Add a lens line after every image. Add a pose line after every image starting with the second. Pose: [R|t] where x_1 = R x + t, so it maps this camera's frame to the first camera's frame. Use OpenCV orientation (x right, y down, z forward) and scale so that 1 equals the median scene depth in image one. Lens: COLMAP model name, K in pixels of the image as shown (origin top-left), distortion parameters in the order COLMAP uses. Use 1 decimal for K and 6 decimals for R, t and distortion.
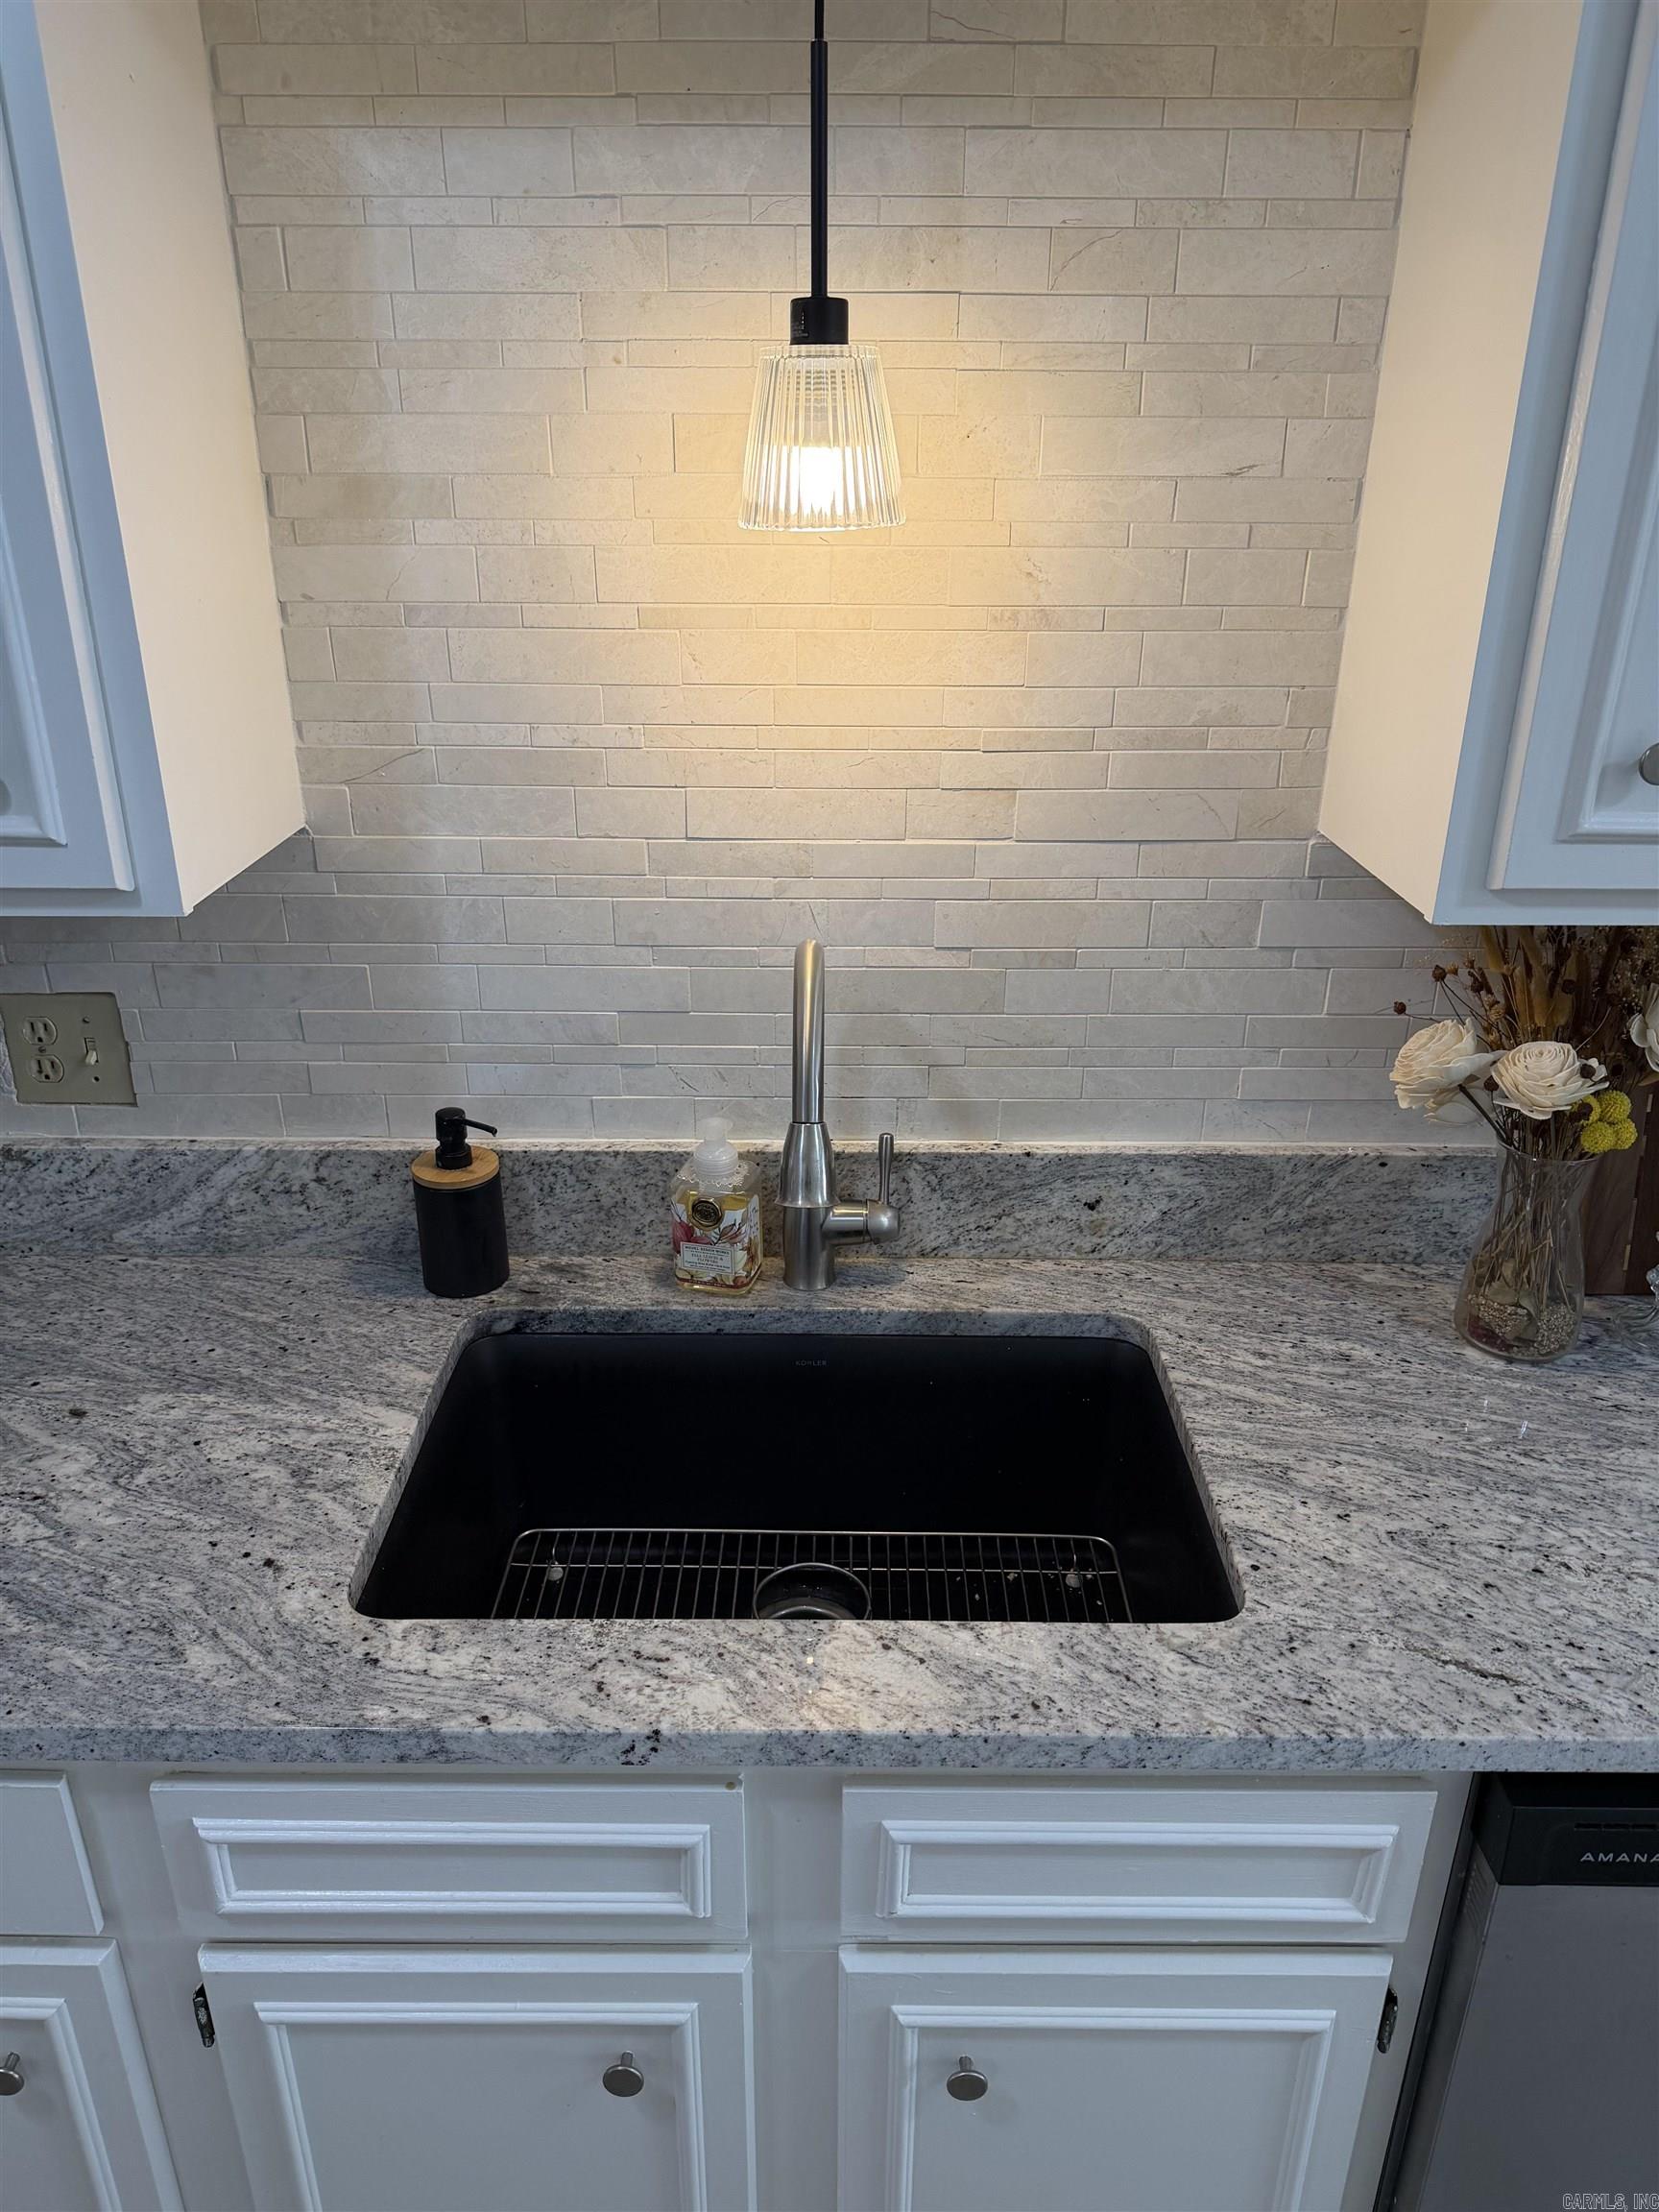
lens RADIAL K [[1538.6, 0, 814.2], [0, 1538.6, 1097.4], [0, 0, 1]] dist [0.052035, -0.055651]
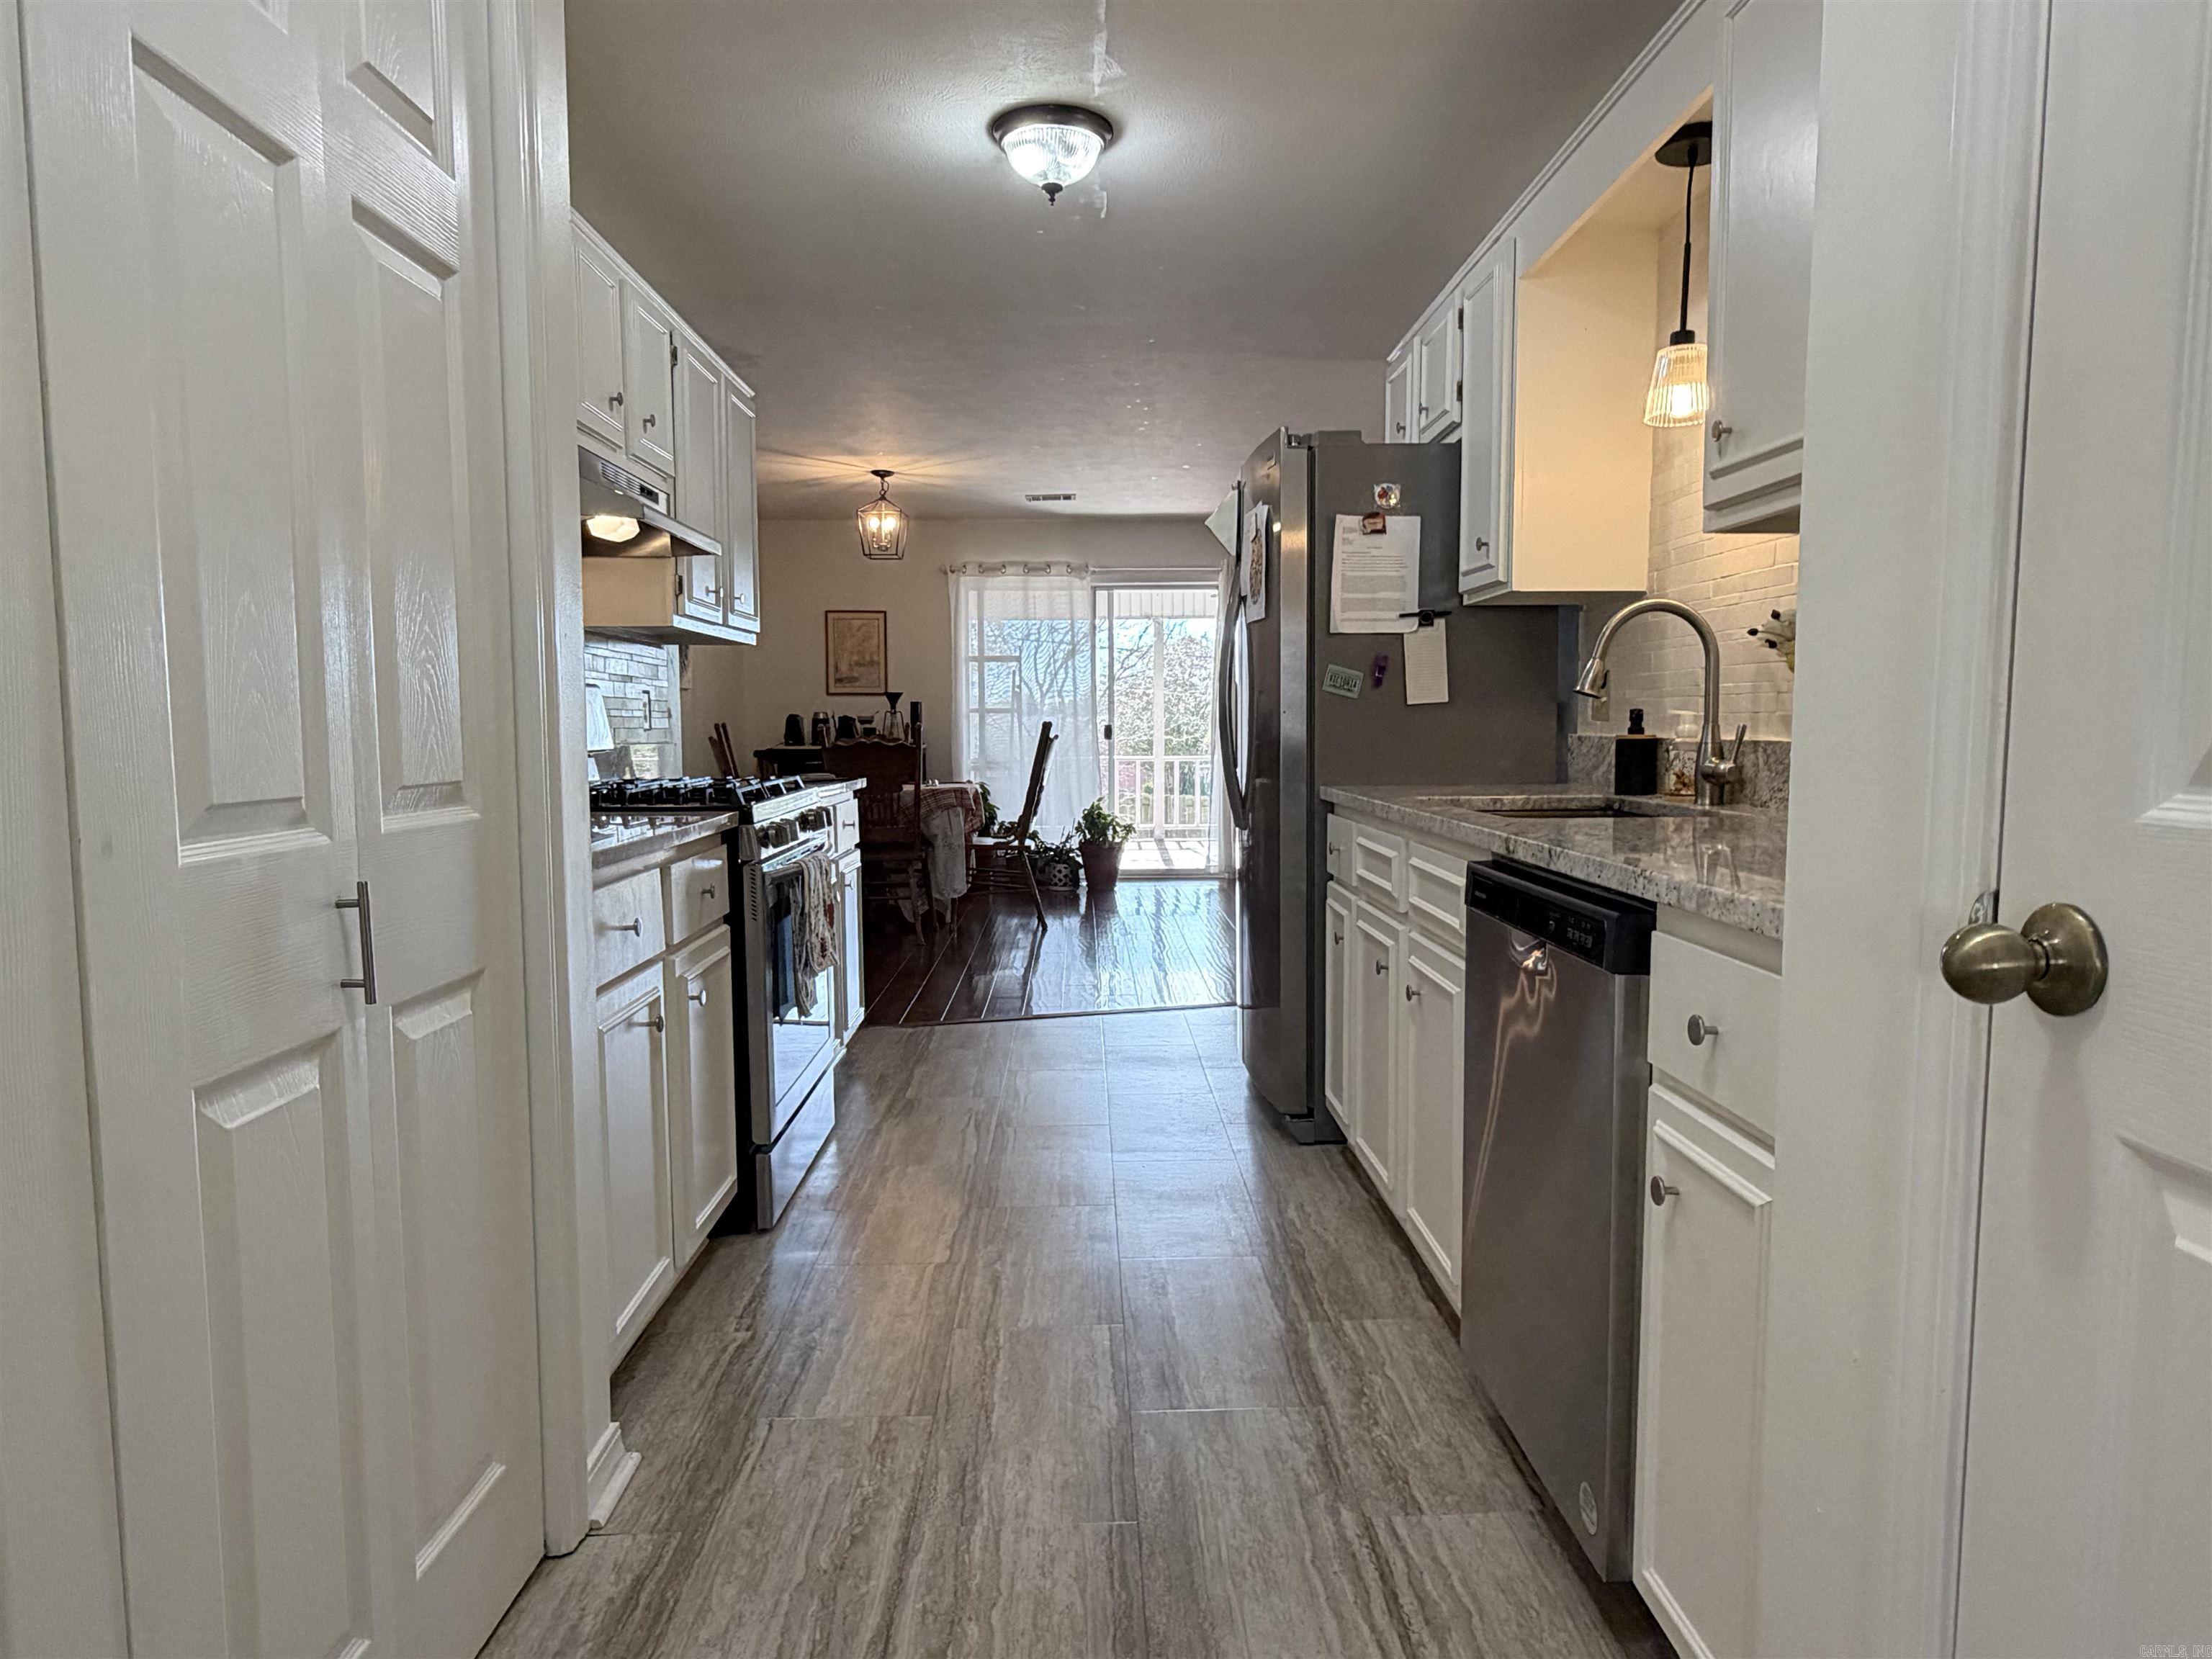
lens RADIAL K [[1381.2, 0, 1100.7], [0, 1381.2, 844.3], [0, 0, 1]] dist [-0.006881, 0.001683]
pose [[0.020261, 0.084214, -0.996242, 1.664363], [-0.390339, 0.918032, 0.069664, 0.335451], [0.920448, 0.387461, 0.051472, 0.247541]]
